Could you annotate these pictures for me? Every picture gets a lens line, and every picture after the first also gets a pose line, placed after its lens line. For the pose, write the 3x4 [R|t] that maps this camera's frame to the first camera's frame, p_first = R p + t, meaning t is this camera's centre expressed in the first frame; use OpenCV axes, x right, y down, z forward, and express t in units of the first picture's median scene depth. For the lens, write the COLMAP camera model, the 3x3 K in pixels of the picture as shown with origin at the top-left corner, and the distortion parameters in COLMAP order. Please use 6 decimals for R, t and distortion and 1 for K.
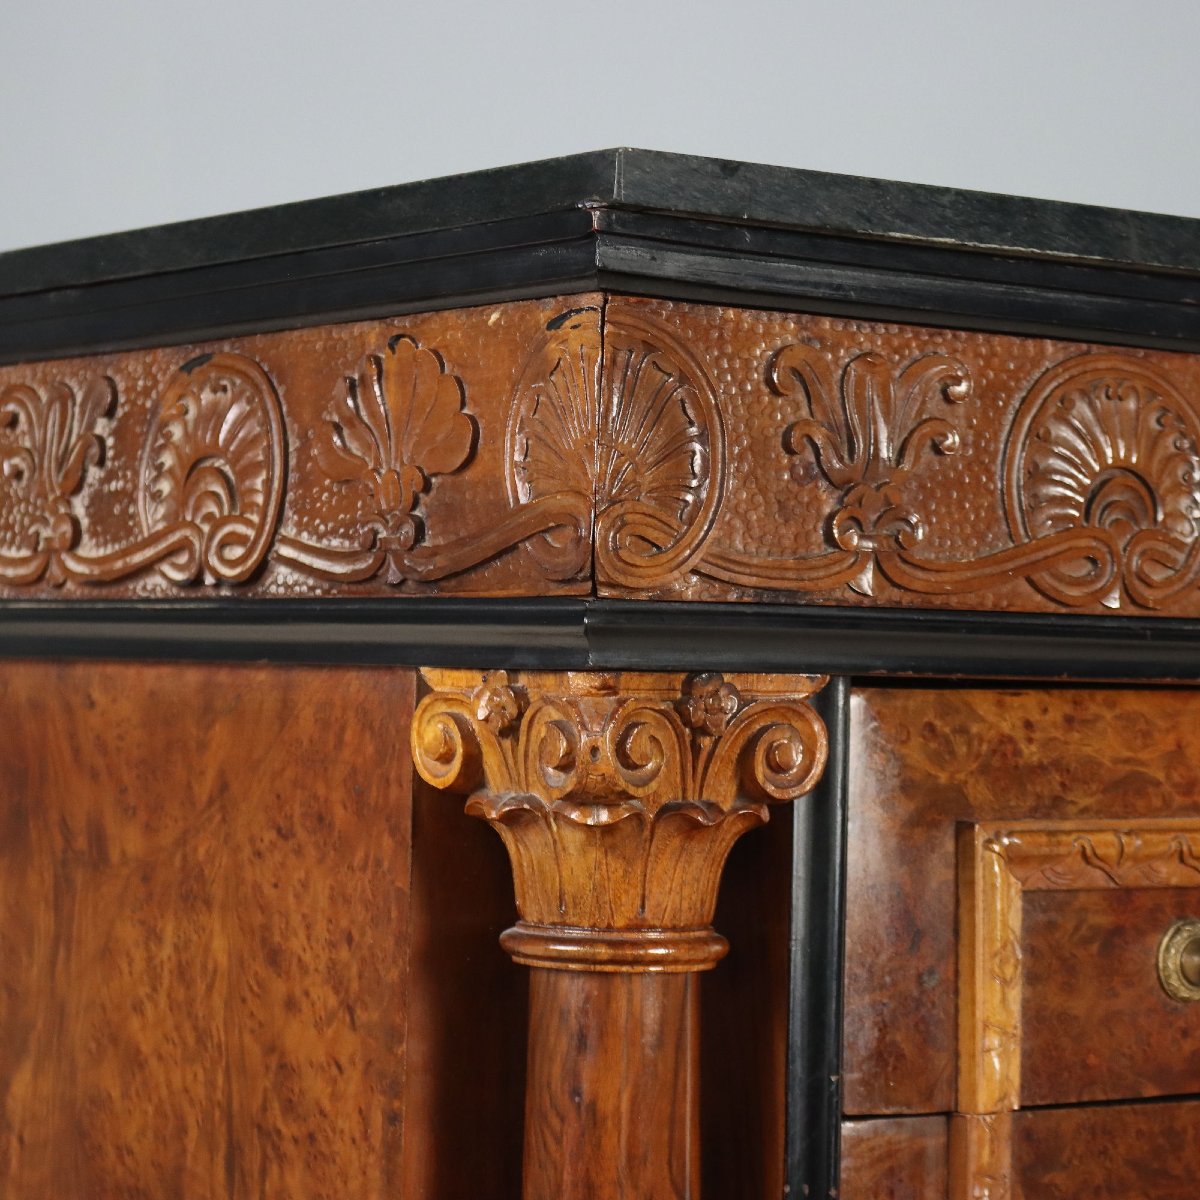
lens RADIAL K [[3838.6, 0, 599.1], [0, 3838.6, 600.4], [0, 0, 1]] dist [0.007569, 0.000000]
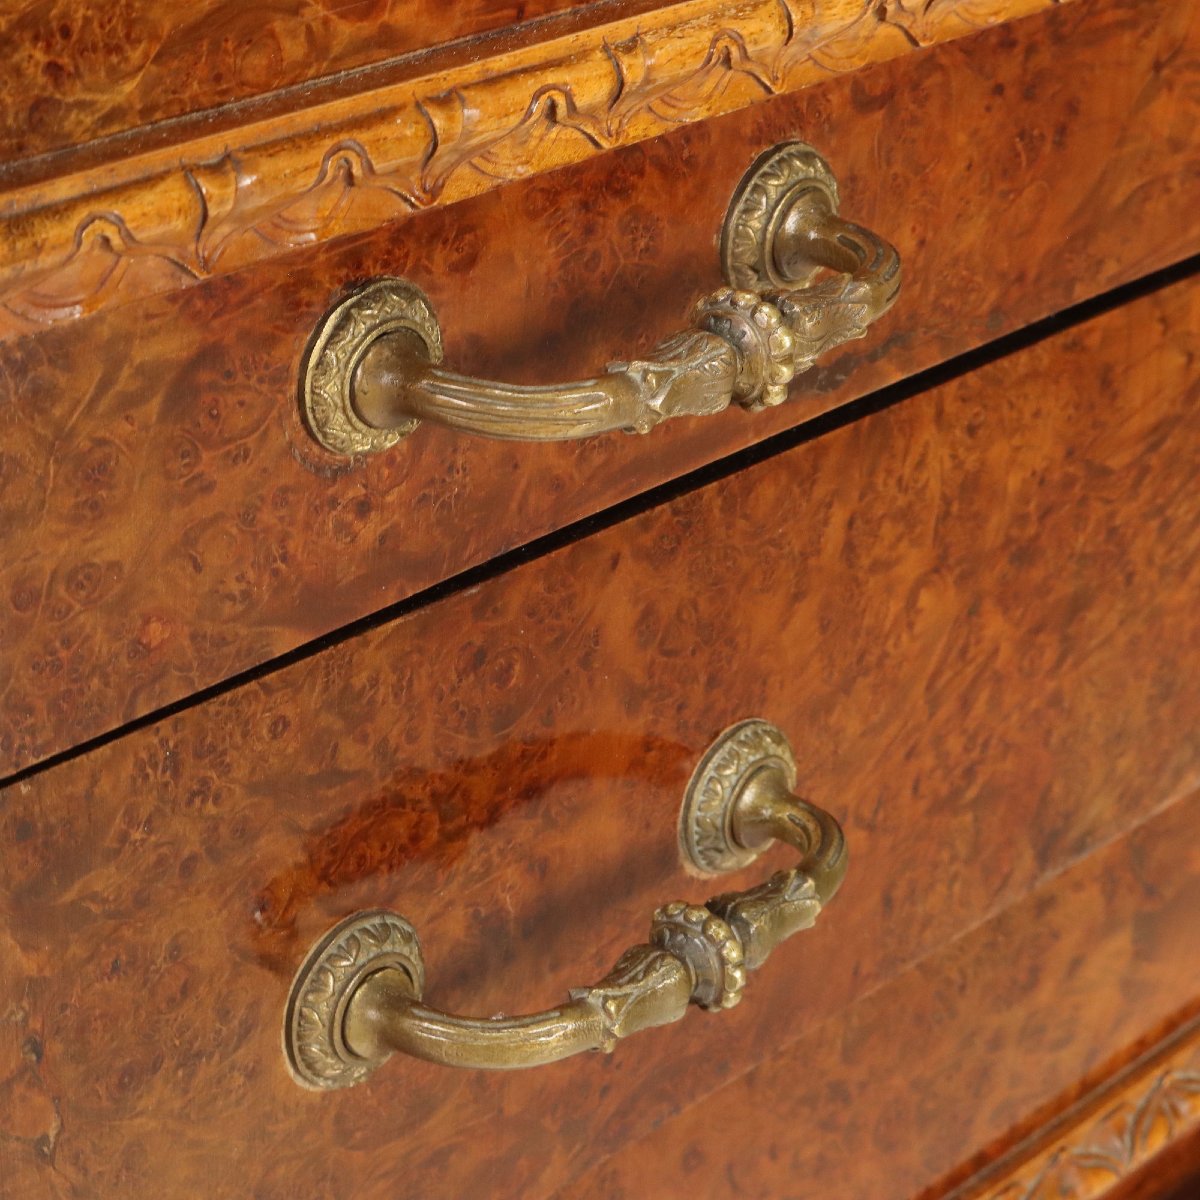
lens RADIAL K [[3126.1, 0, 597.4], [0, 3126.1, 601.1], [0, 0, 1]] dist [0.002301, 0.000000]
pose [[0.983755, -0.060175, 0.169130, 0.119244], [-0.028831, 0.876955, 0.479708, -0.063952], [-0.177186, -0.476791, 0.860974, 0.683459]]
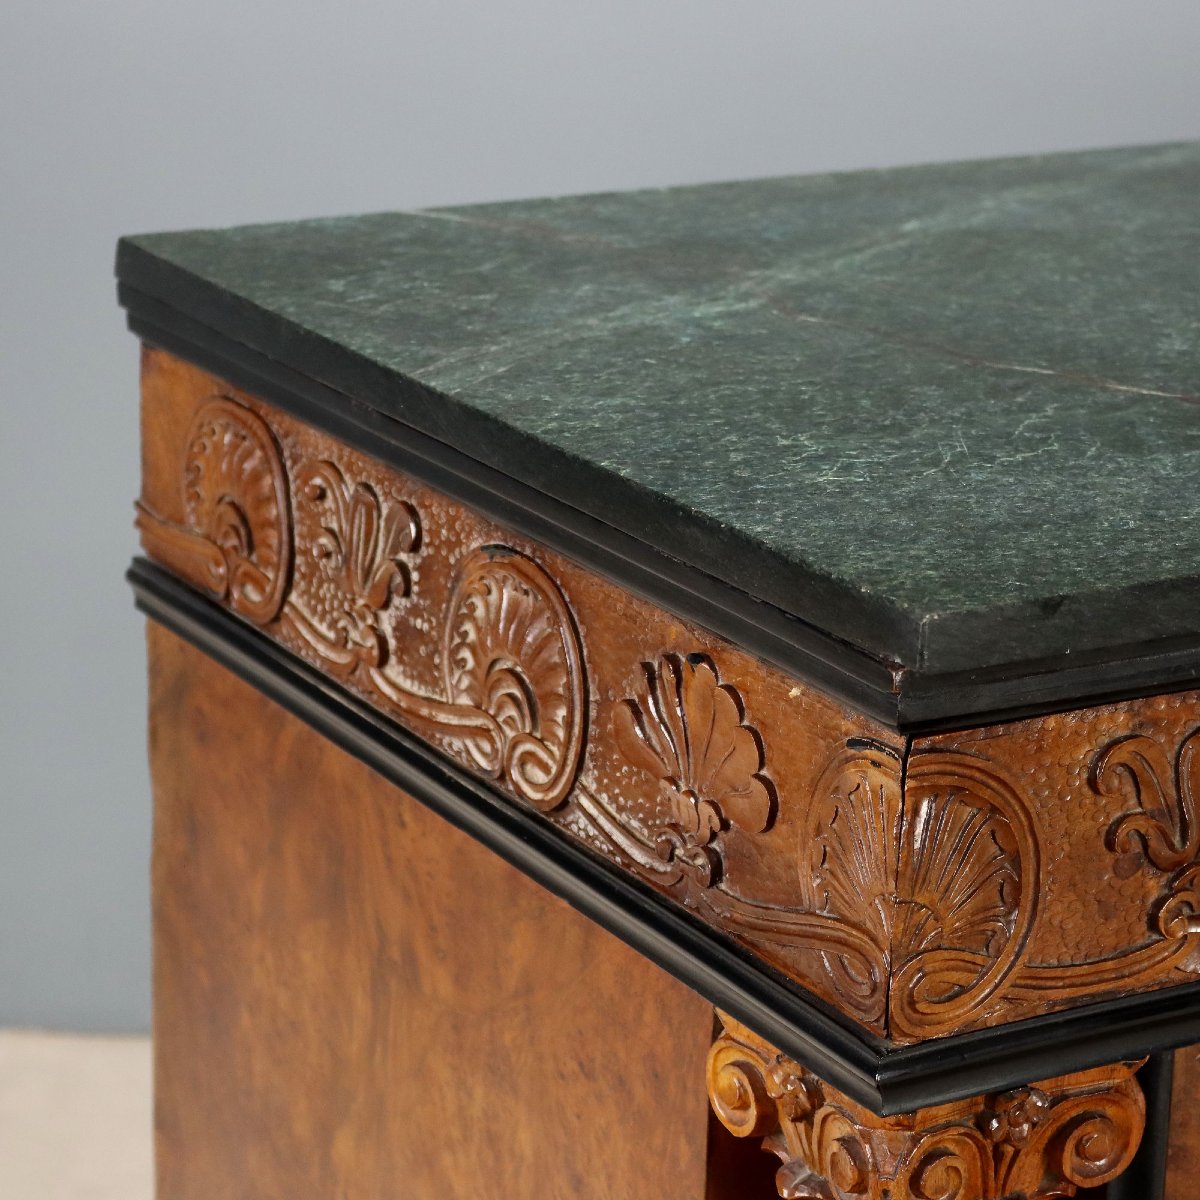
lens RADIAL K [[3838.6, 0, 601.2], [0, 3838.6, 603.5], [0, 0, 1]] dist [0.007569, 0.000000]
pose [[0.991814, 0.037258, -0.122136, 0.035496], [0.002481, 0.950682, 0.310158, -0.353411], [0.127668, -0.307922, 0.942807, 0.127881]]
